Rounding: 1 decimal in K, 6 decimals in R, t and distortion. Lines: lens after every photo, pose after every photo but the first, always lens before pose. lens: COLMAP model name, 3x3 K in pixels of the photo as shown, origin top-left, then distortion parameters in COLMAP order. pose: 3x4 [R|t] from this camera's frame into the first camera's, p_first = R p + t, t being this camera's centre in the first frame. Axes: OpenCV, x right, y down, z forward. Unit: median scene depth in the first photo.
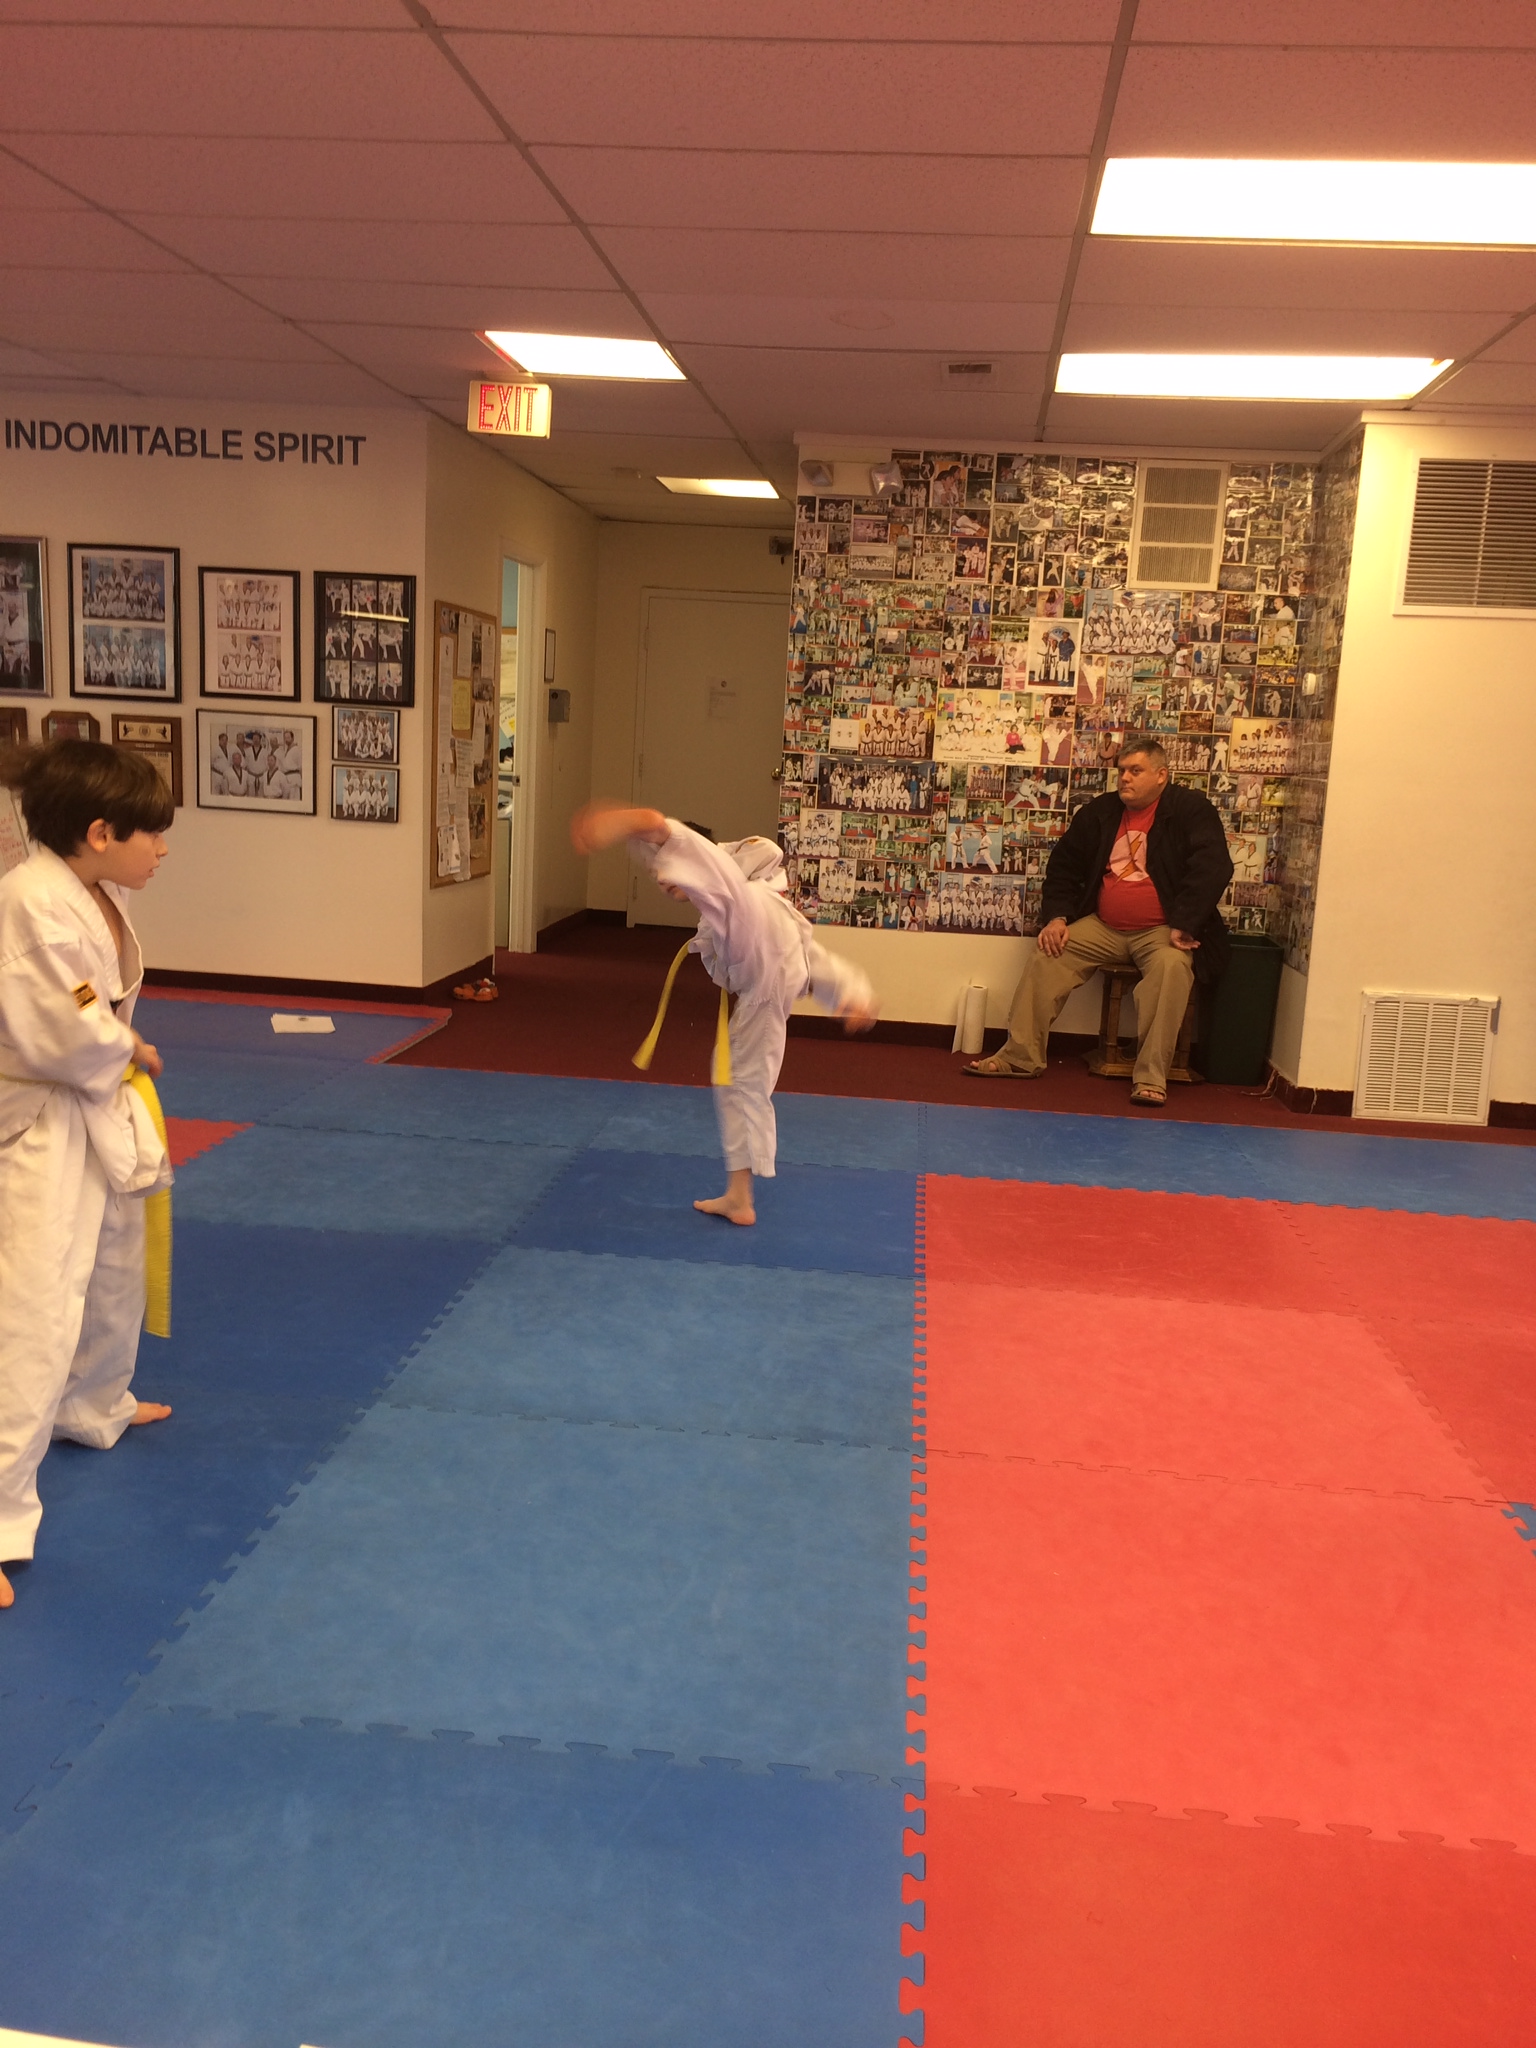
lens RADIAL K [[1760.1, 0, 774.2], [0, 1760.1, 1027.0], [0, 0, 1]] dist [0.093271, -0.126077]
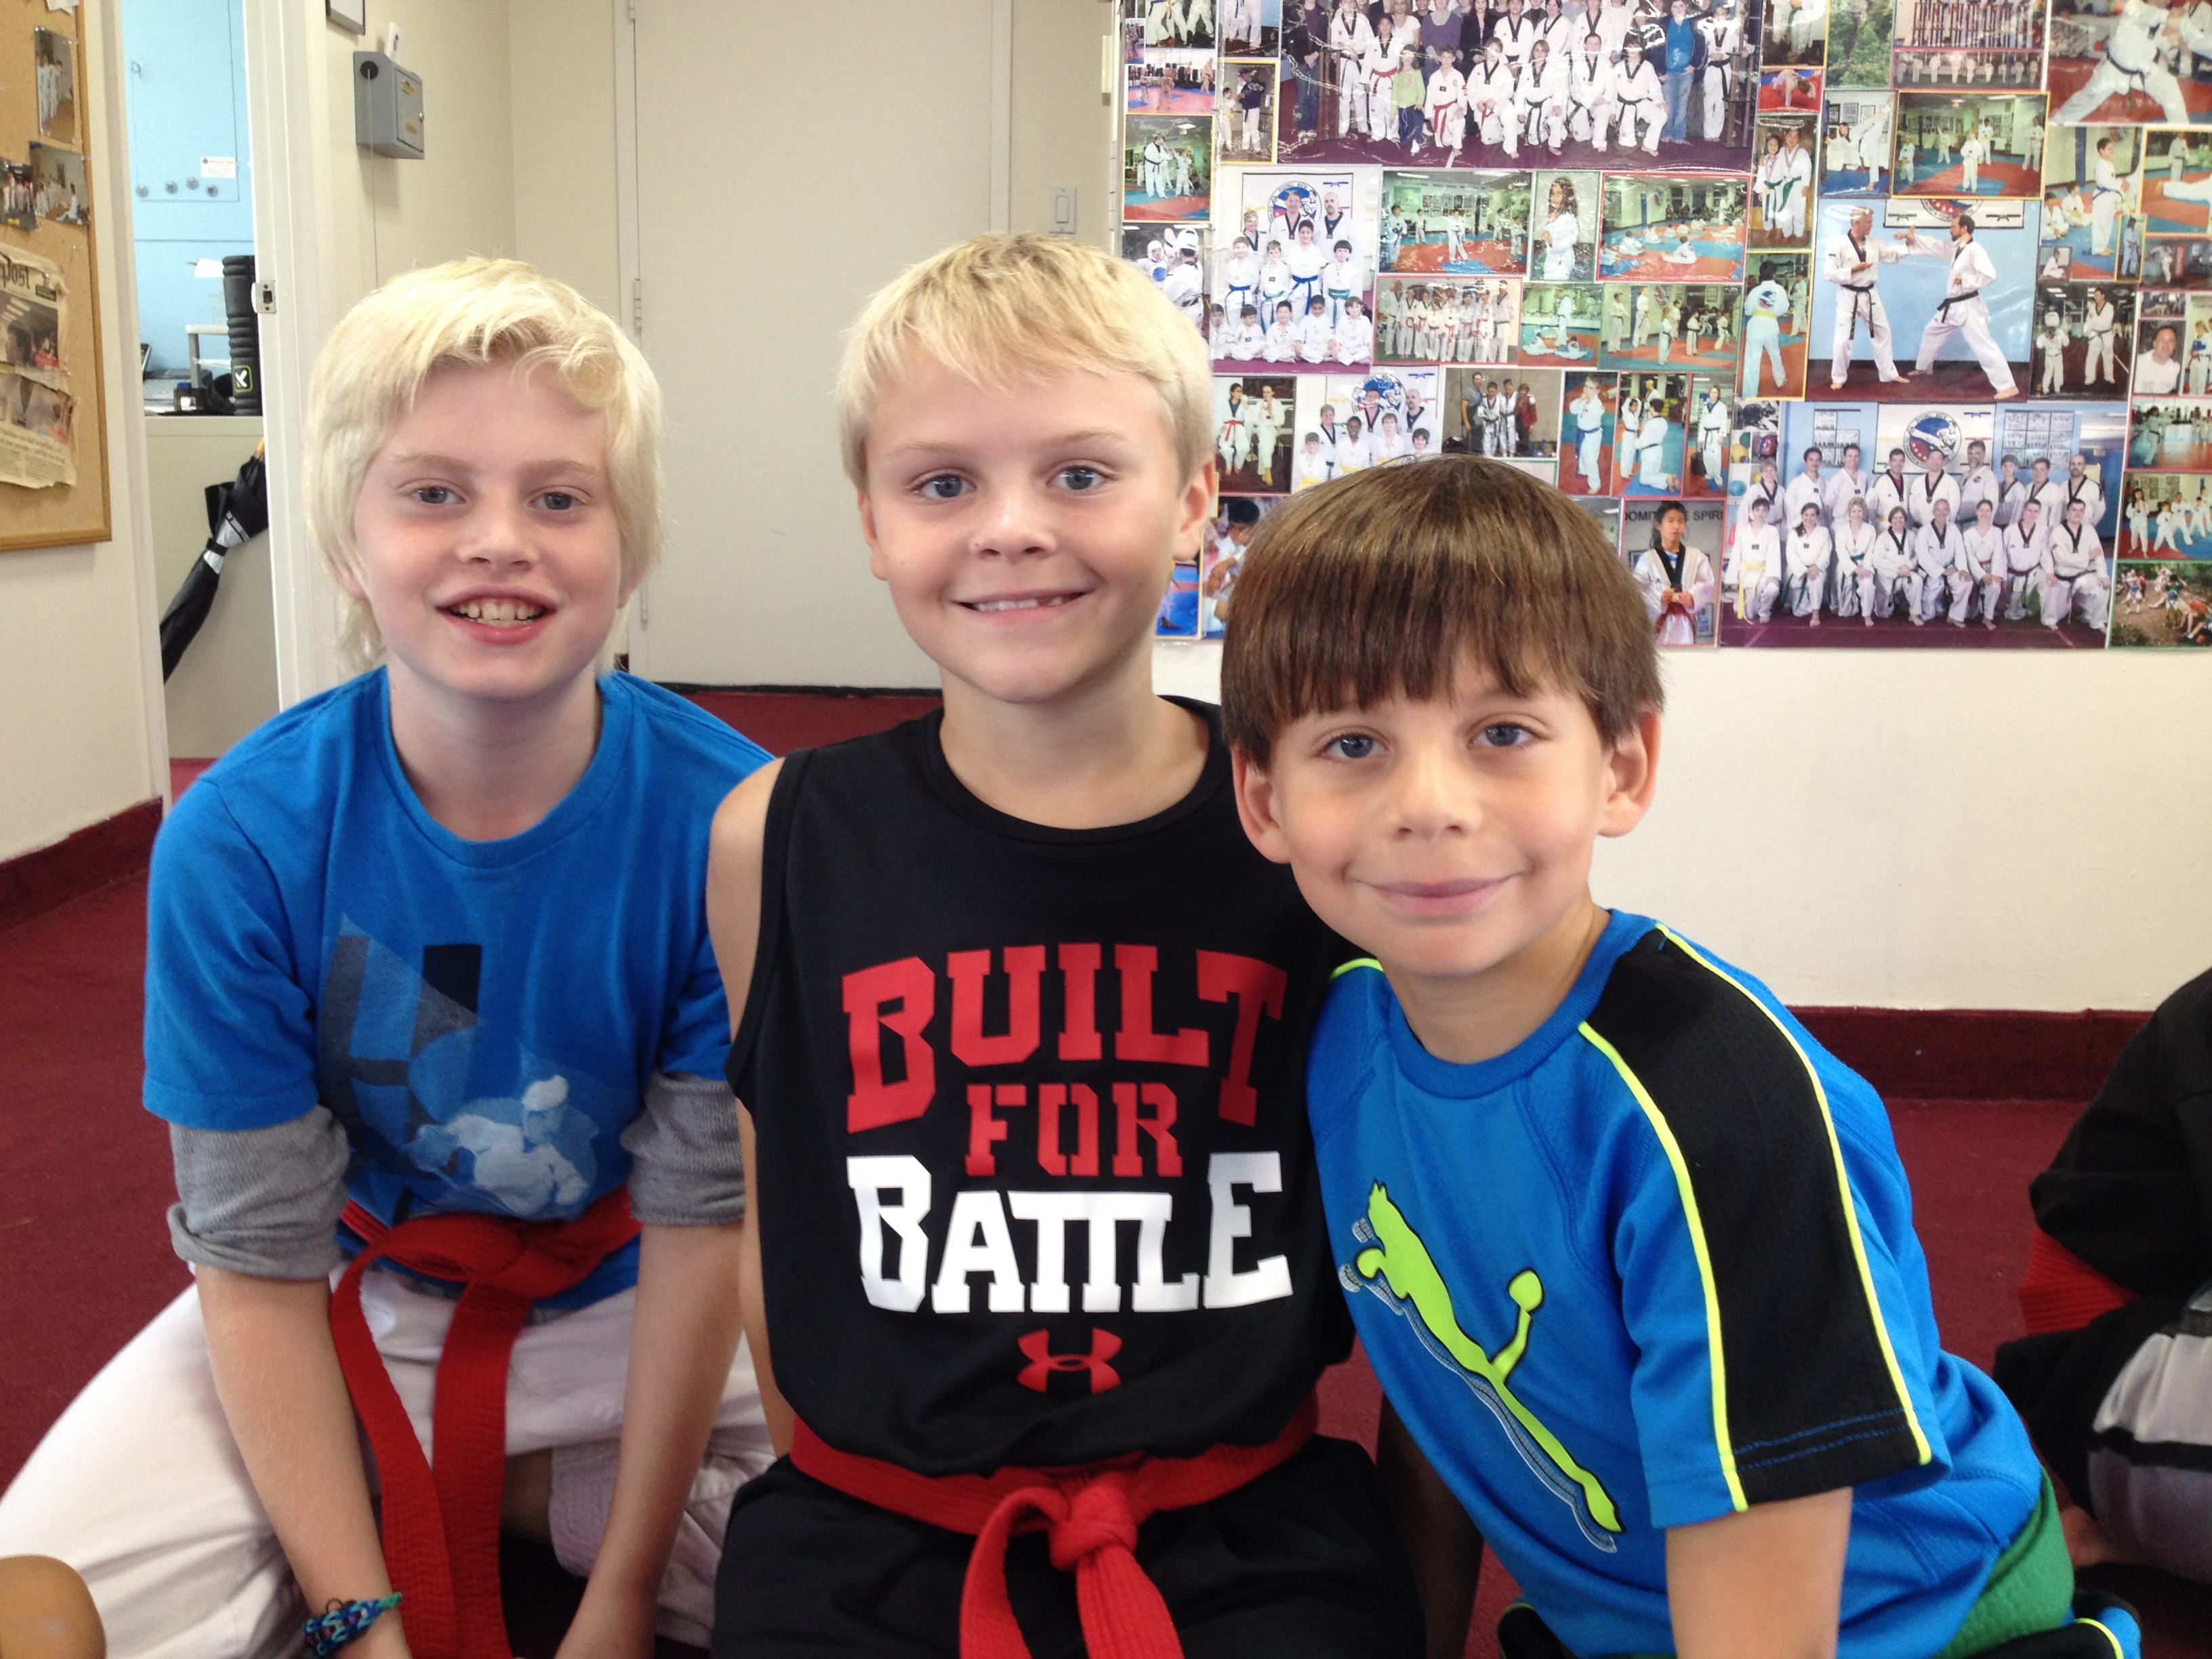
lens RADIAL K [[2182.8, 0, 1076.3], [0, 2182.8, 886.3], [0, 0, 1]] dist [-0.016588, 0.000000]
pose [[0.994743, -0.060094, 0.082915, -0.034420], [0.056864, 0.997549, 0.040774, -0.038850], [-0.085162, -0.035844, 0.995722, 0.708027]]
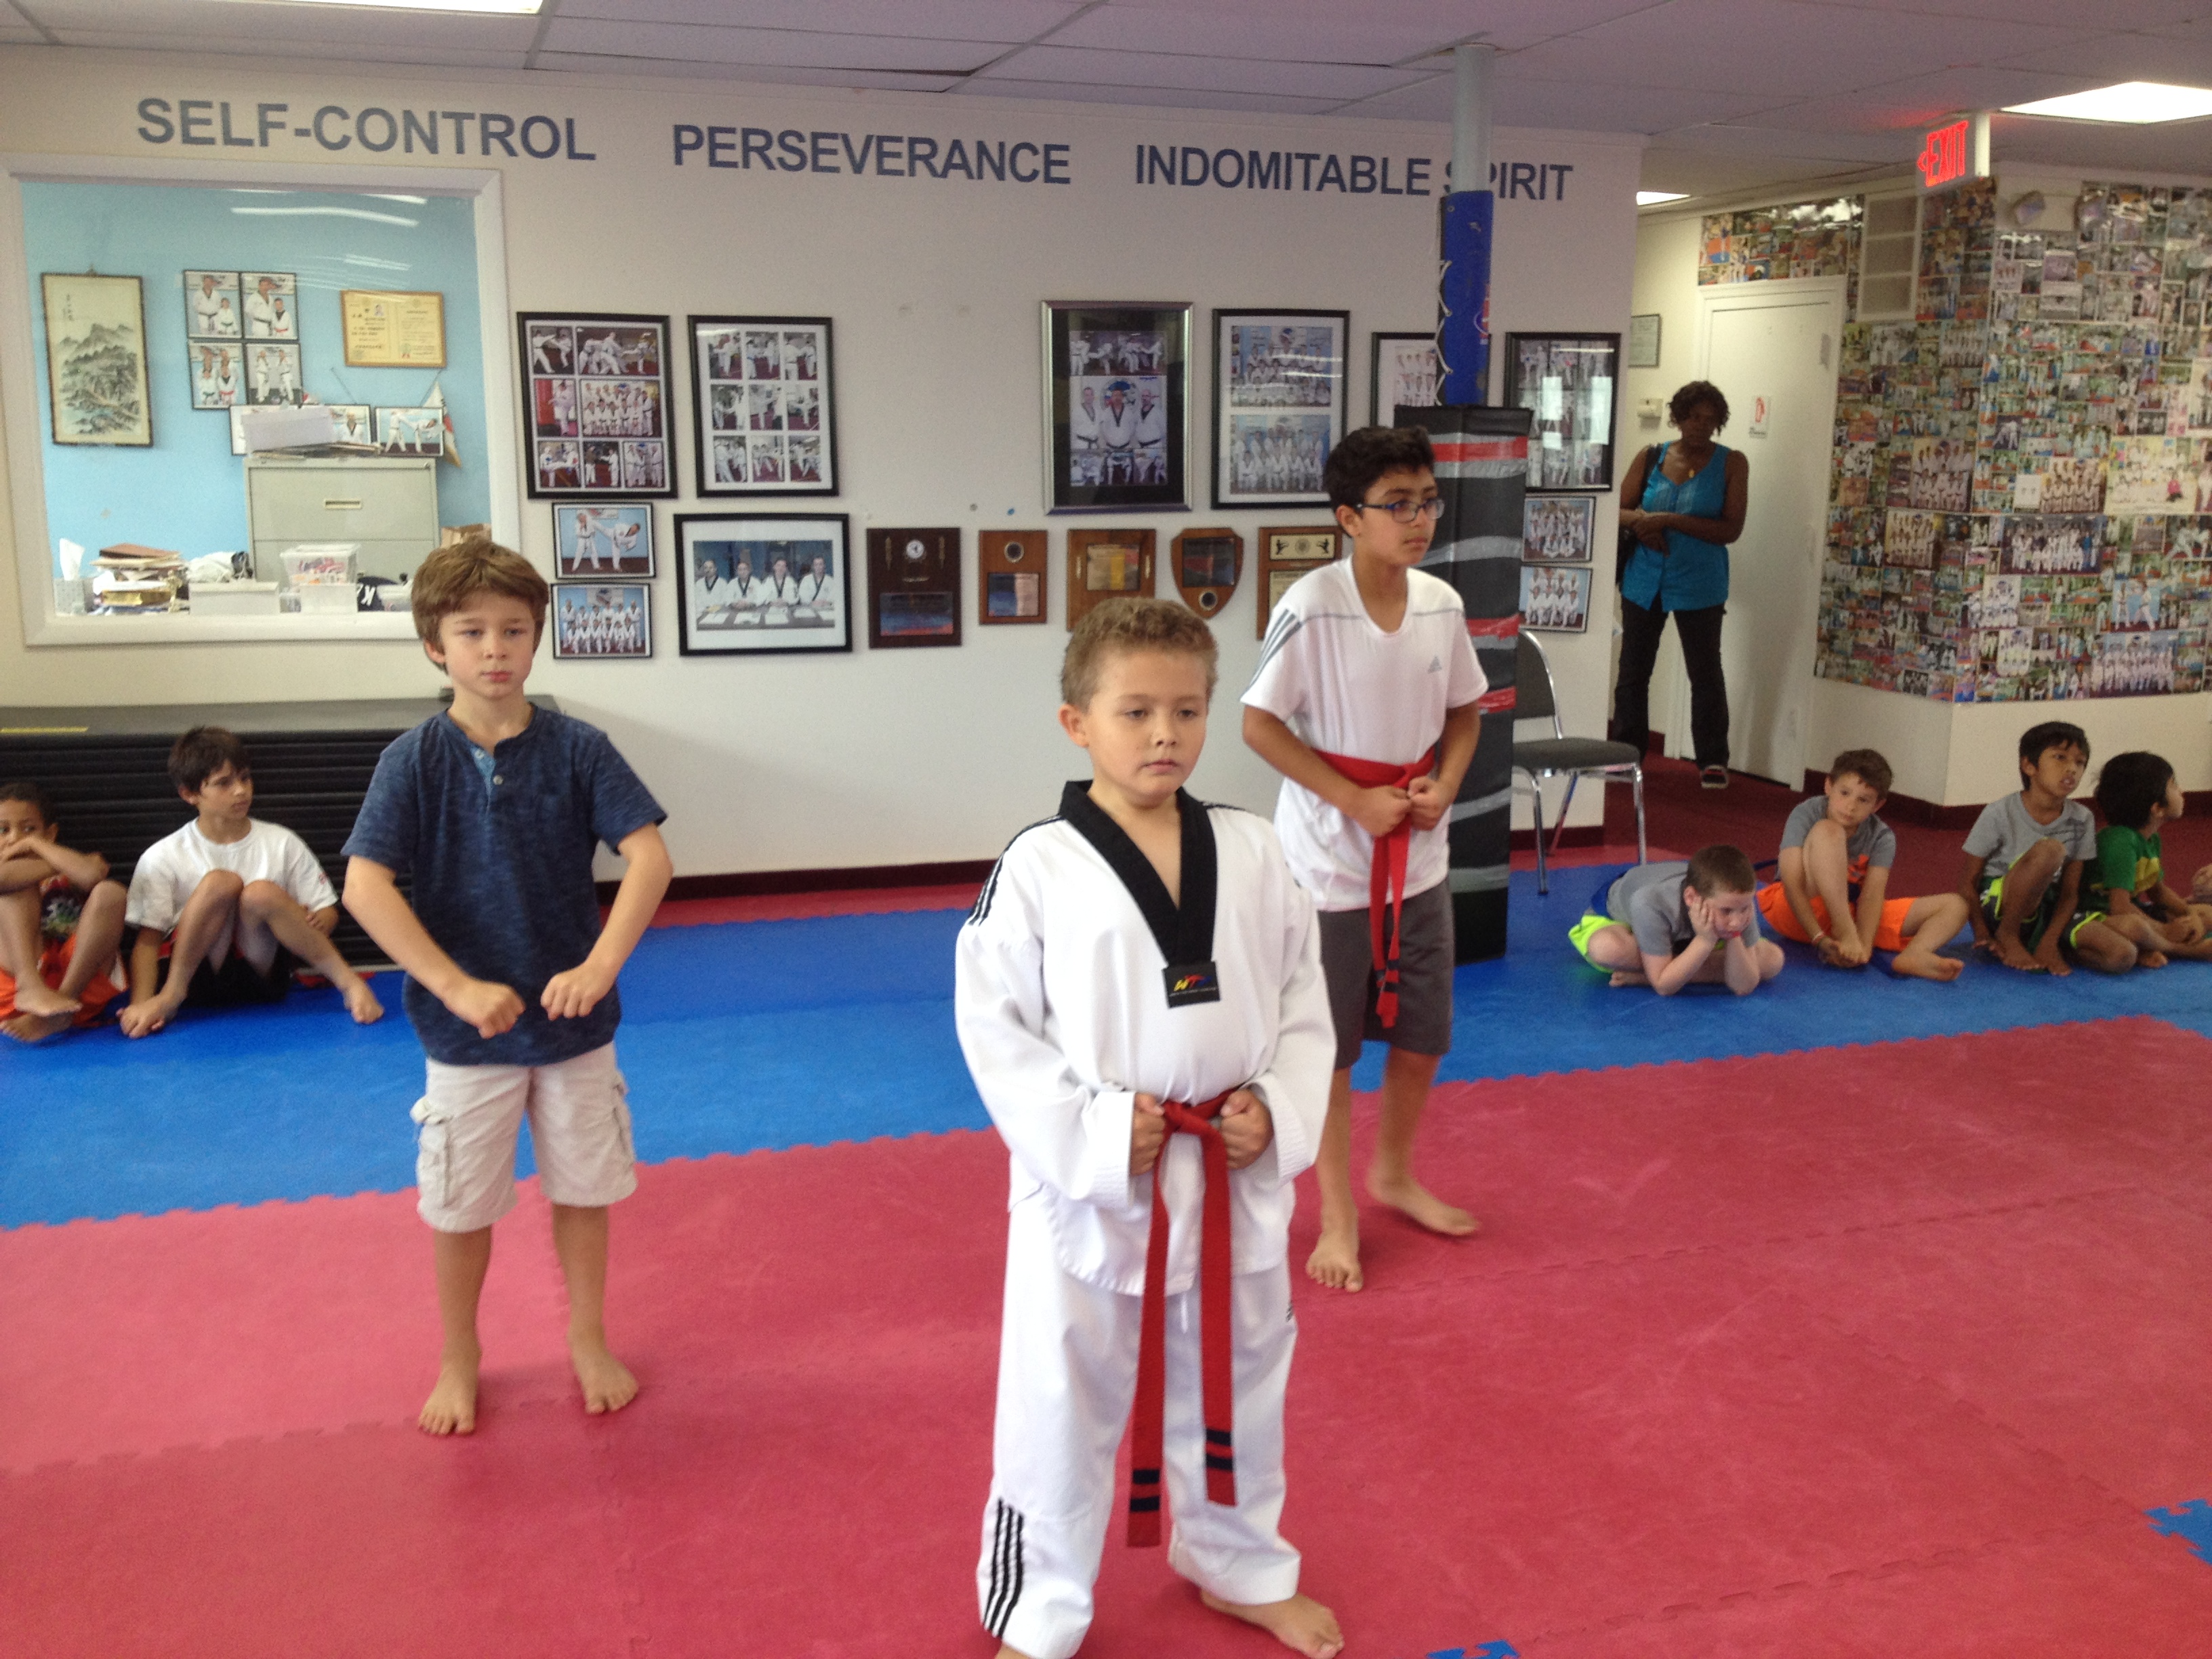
lens RADIAL K [[2014.7, 0, 1102.8], [0, 2014.7, 876.2], [0, 0, 1]] dist [0.130199, -0.263023]
pose [[0.915260, -0.130590, 0.381111, -0.824673], [0.112958, 0.991244, 0.068381, -0.095410], [-0.386703, -0.019537, 0.921997, 0.208594]]
